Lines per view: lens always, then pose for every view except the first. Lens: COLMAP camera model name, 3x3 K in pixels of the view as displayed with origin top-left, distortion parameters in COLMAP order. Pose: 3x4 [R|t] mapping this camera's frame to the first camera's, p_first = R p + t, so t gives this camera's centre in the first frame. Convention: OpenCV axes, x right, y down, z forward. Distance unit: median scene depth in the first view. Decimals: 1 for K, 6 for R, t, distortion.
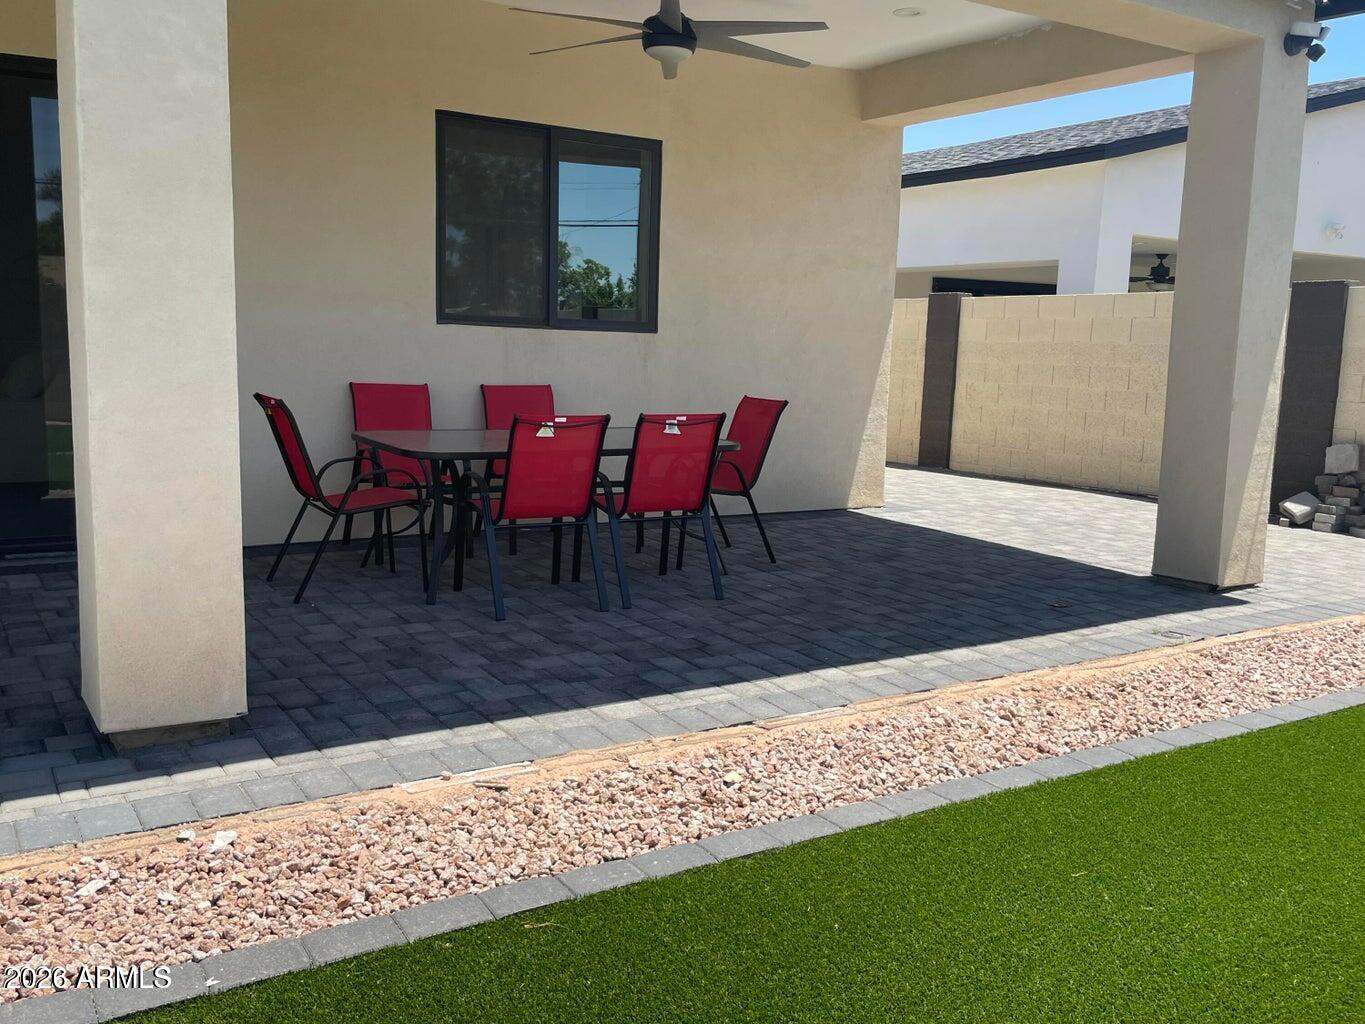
lens RADIAL K [[1207.4, 0, 678.4], [0, 1207.4, 511.3], [0, 0, 1]] dist [0.015309, -0.002135]
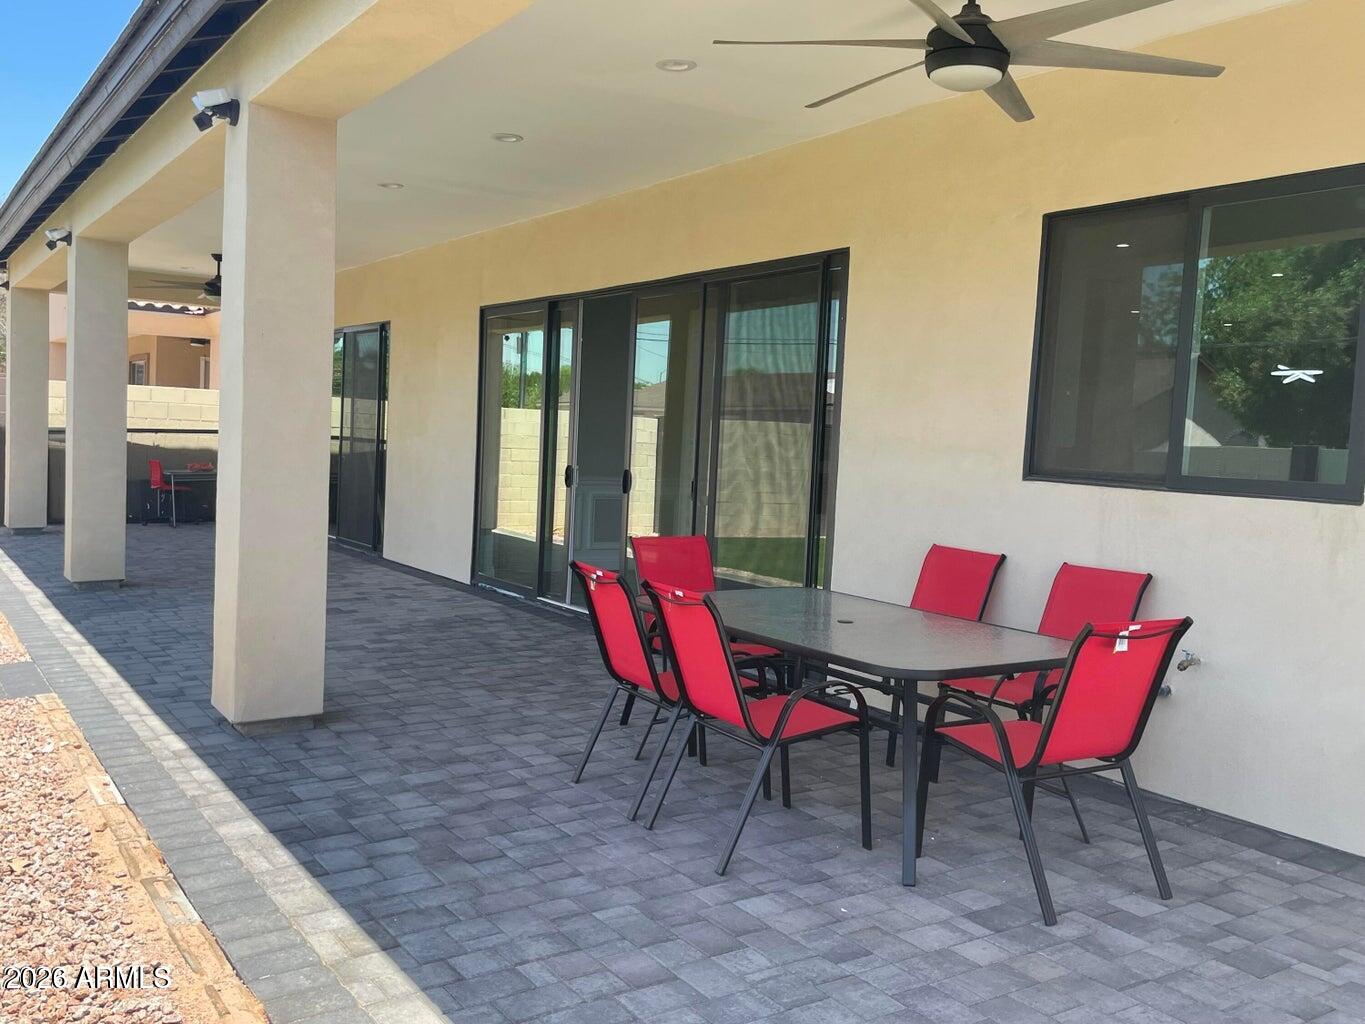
lens RADIAL K [[1207.4, 0, 678.9], [0, 1207.4, 511.7], [0, 0, 1]] dist [0.015309, -0.002135]
pose [[0.038268, 0.037780, -0.998553, 0.873679], [-0.185630, 0.982160, 0.030046, -0.176538], [0.981874, 0.184212, 0.044598, 1.130504]]
